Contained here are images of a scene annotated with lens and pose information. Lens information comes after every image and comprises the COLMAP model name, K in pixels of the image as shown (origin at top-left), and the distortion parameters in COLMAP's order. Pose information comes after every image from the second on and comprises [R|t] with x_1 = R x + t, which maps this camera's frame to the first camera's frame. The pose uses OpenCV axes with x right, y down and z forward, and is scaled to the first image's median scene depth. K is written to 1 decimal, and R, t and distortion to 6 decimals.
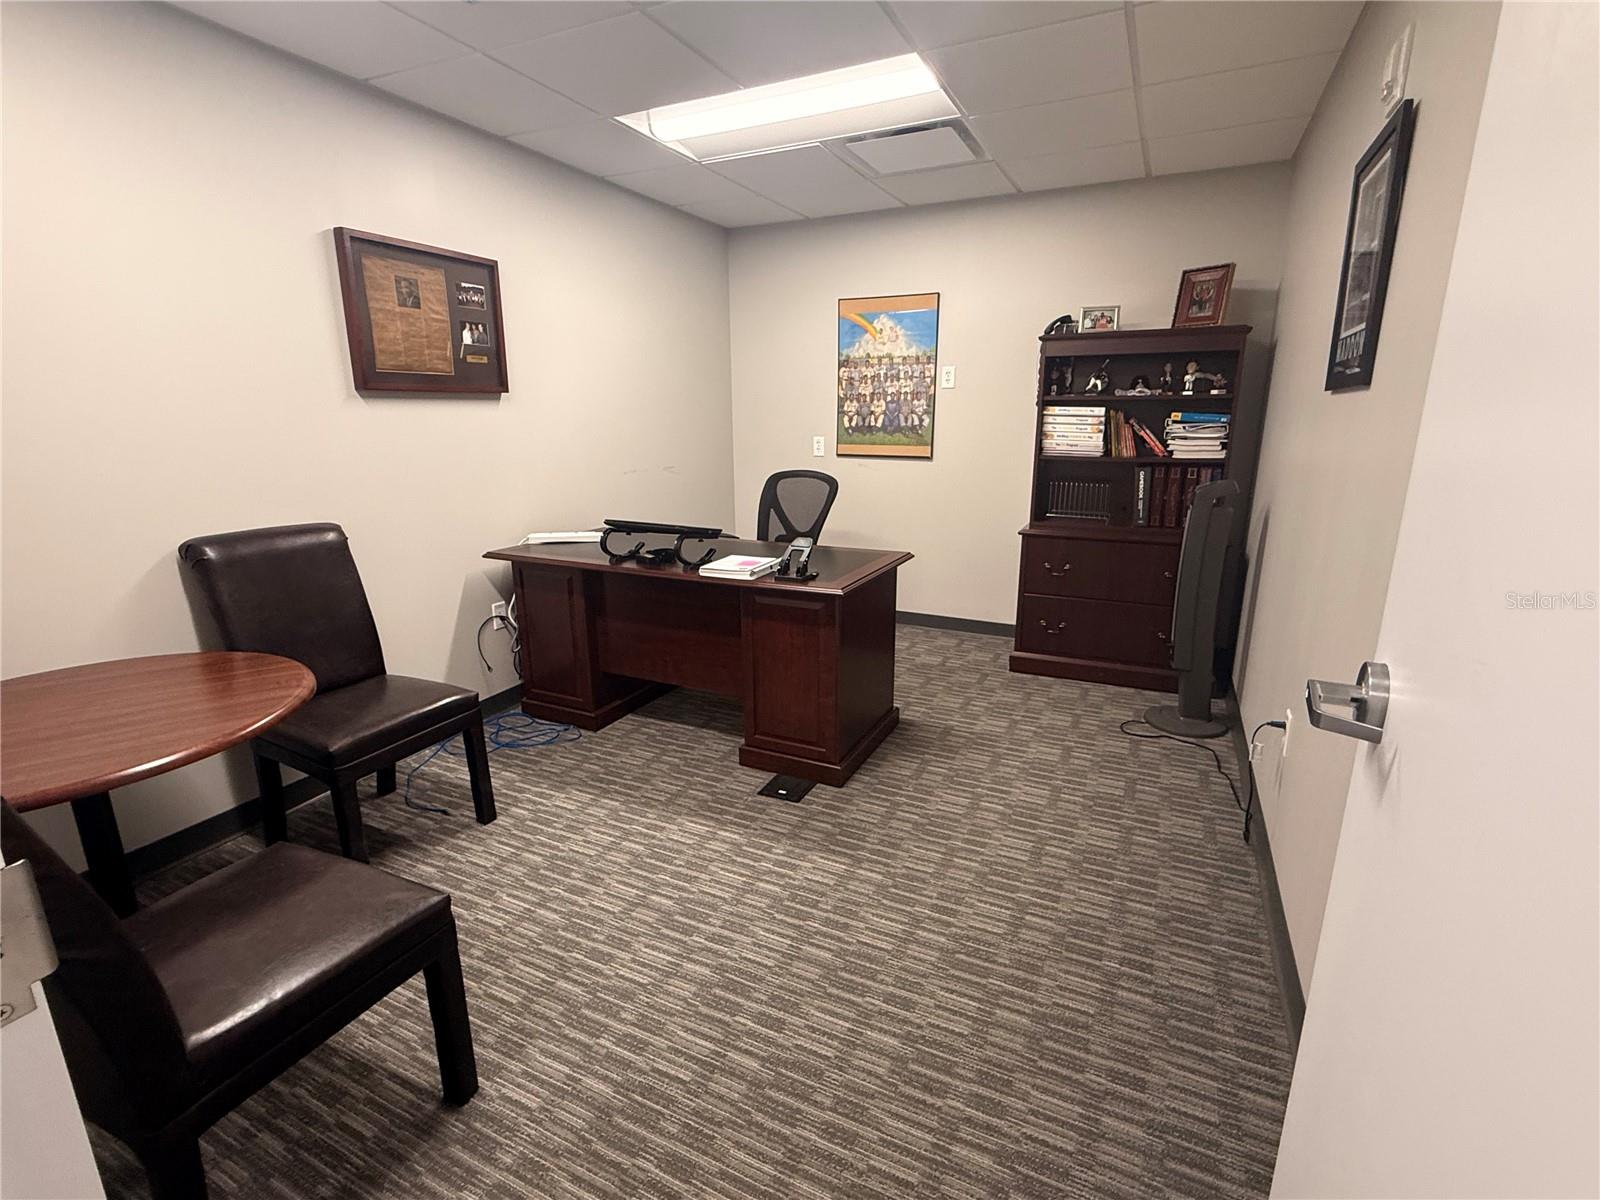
lens RADIAL K [[750.9, 0, 800.0], [0, 750.9, 600.0], [0, 0, 1]] dist [-0.001576, -0.000163]
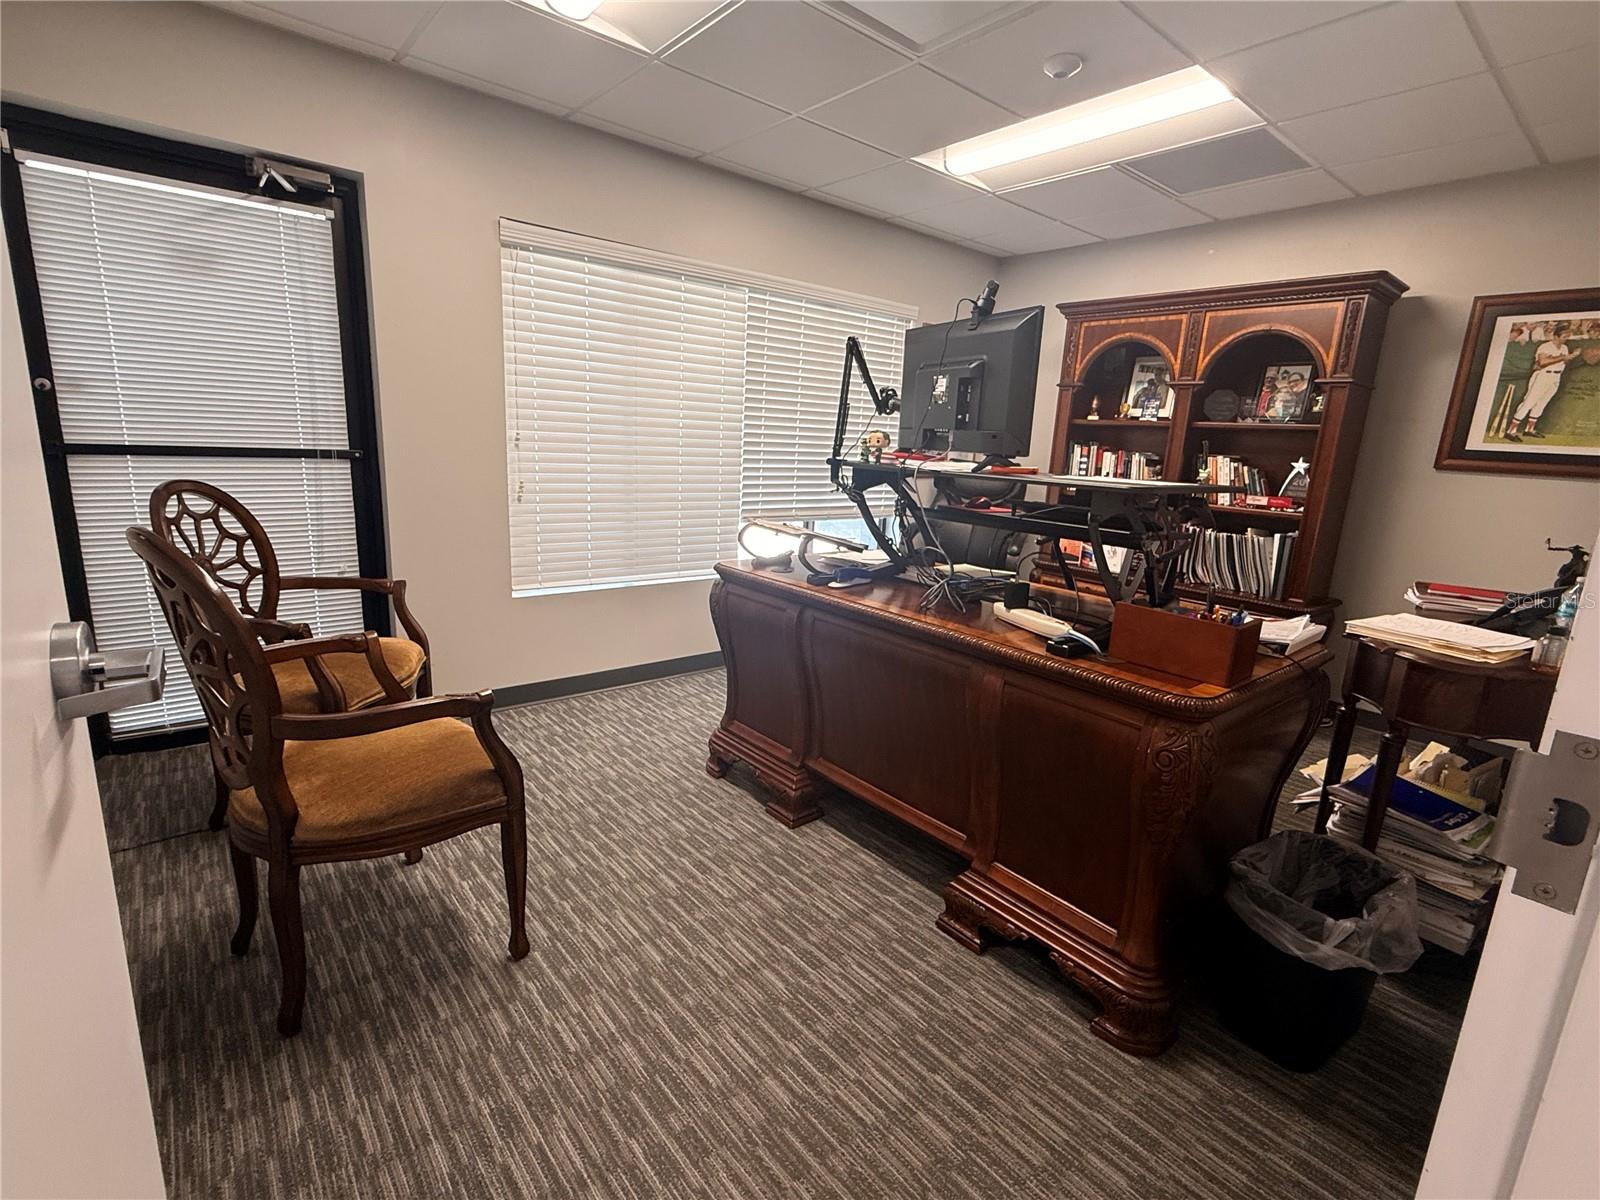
lens RADIAL K [[749.8, 0, 801.4], [0, 749.8, 551.2], [0, 0, 1]] dist [0.014620, 0.000212]
pose [[0.913298, 0.113177, -0.391251, 0.140068], [-0.147406, 0.987346, -0.058481, -0.006874], [0.379681, 0.111083, 0.918424, 0.026511]]
